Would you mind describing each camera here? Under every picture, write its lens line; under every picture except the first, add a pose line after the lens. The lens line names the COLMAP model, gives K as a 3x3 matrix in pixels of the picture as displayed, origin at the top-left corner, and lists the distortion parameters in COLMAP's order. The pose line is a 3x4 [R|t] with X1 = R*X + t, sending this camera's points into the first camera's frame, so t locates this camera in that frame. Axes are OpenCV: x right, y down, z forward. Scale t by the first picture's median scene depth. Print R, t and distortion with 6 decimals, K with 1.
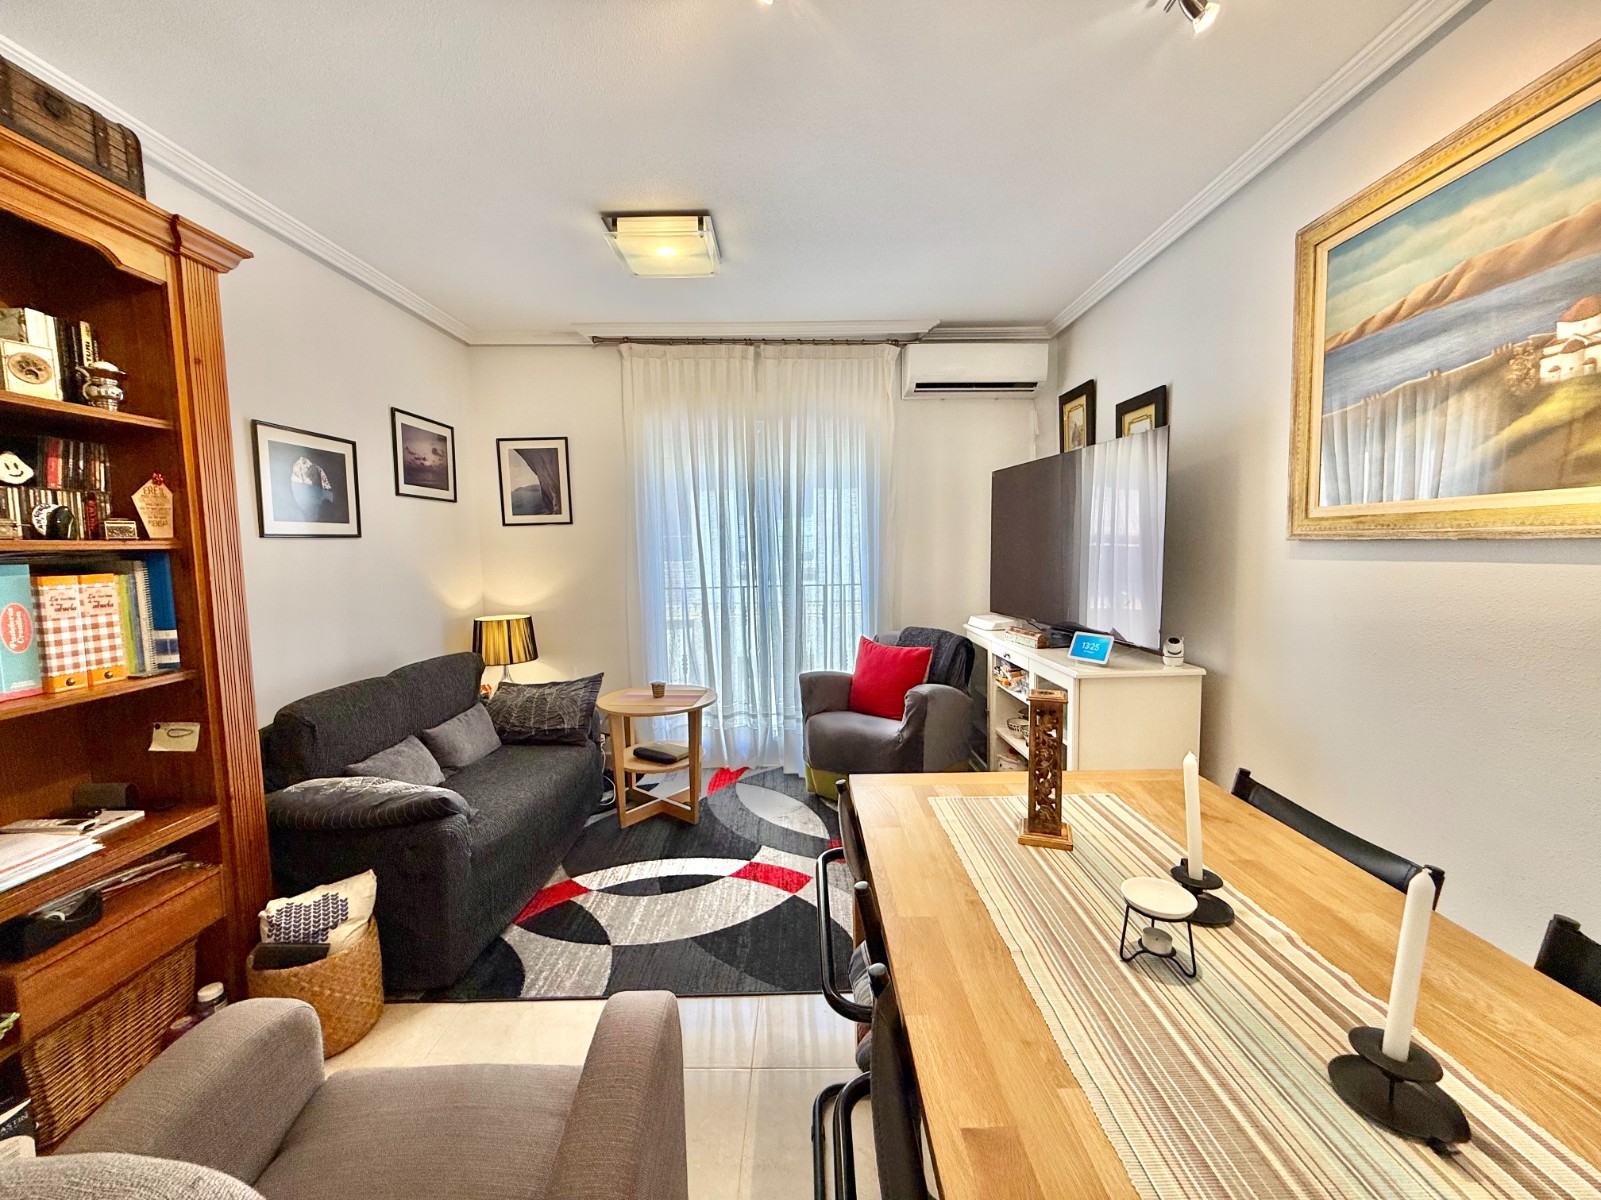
lens RADIAL K [[639.2, 0, 793.3], [0, 639.2, 597.9], [0, 0, 1]] dist [0.000993, -0.000059]
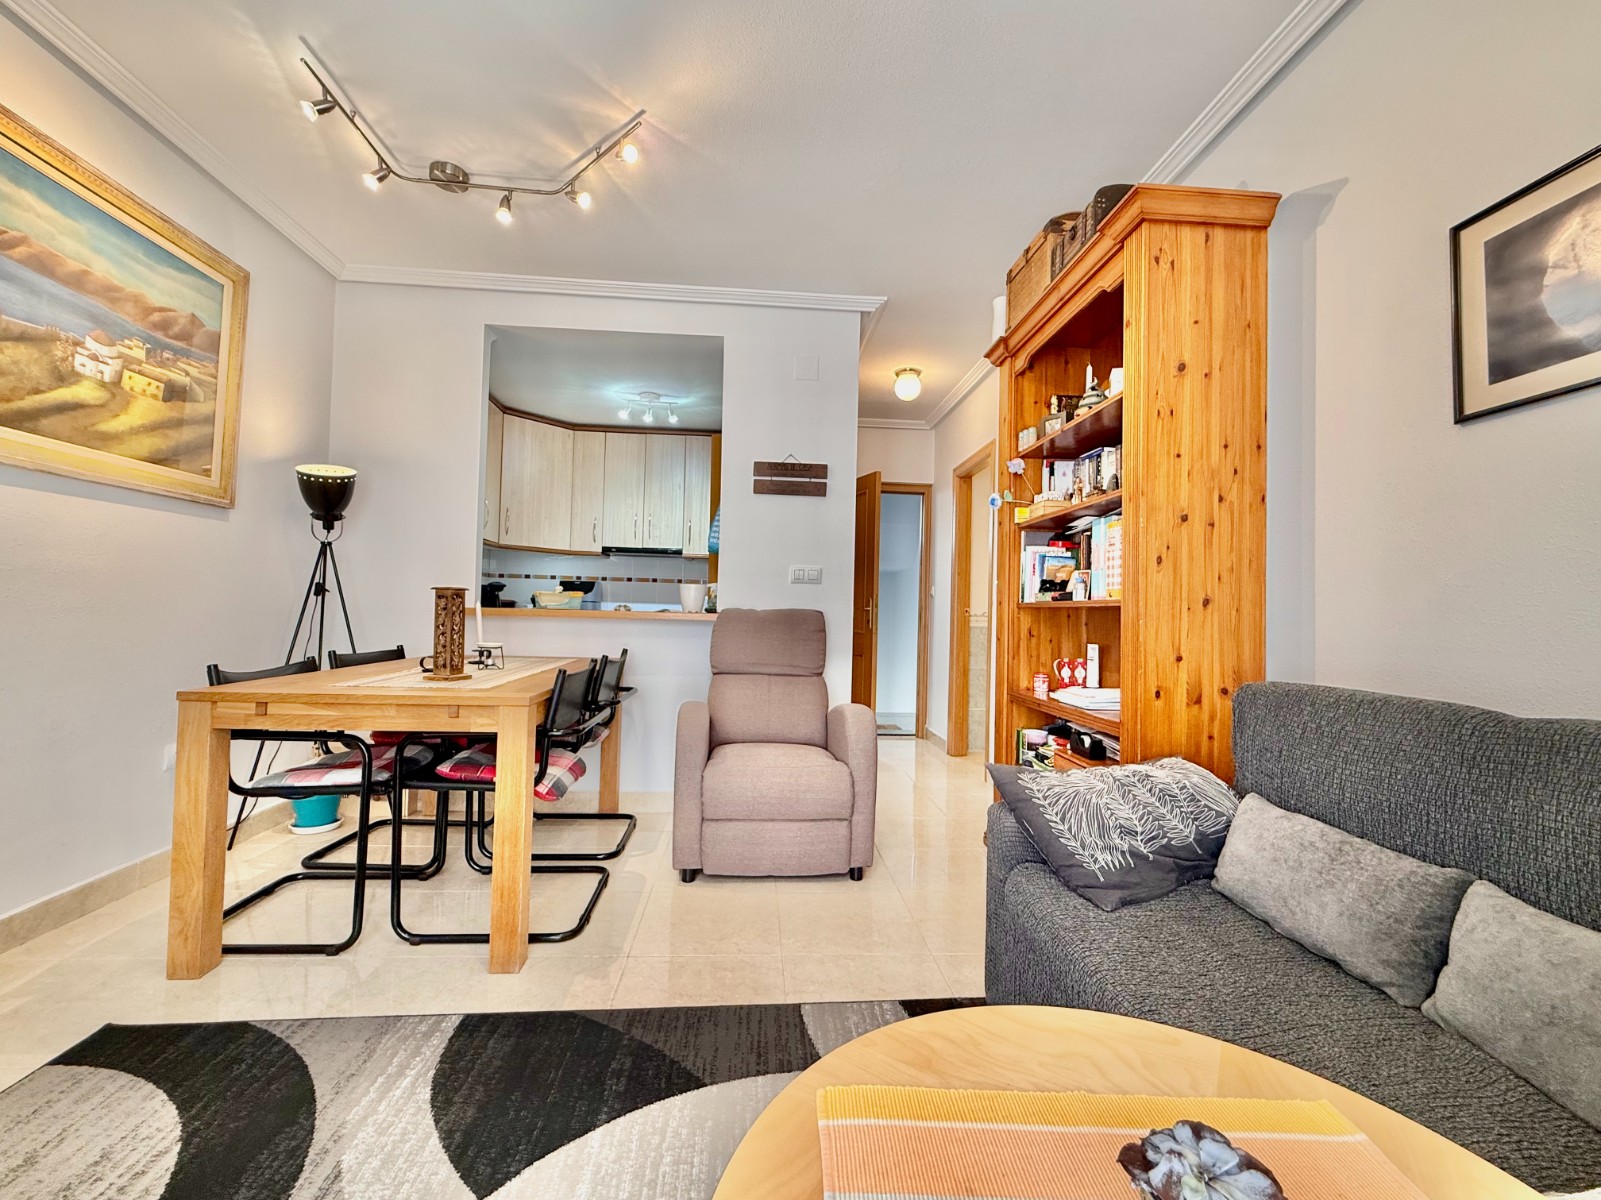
lens RADIAL K [[675.7, 0, 797.0], [0, 675.7, 598.5], [0, 0, 1]] dist [0.000566, -0.000278]
pose [[-0.995949, -0.008175, -0.089550, -0.172352], [-0.013861, 0.997914, 0.063049, 0.032074], [0.088848, 0.064034, -0.993985, 1.503966]]
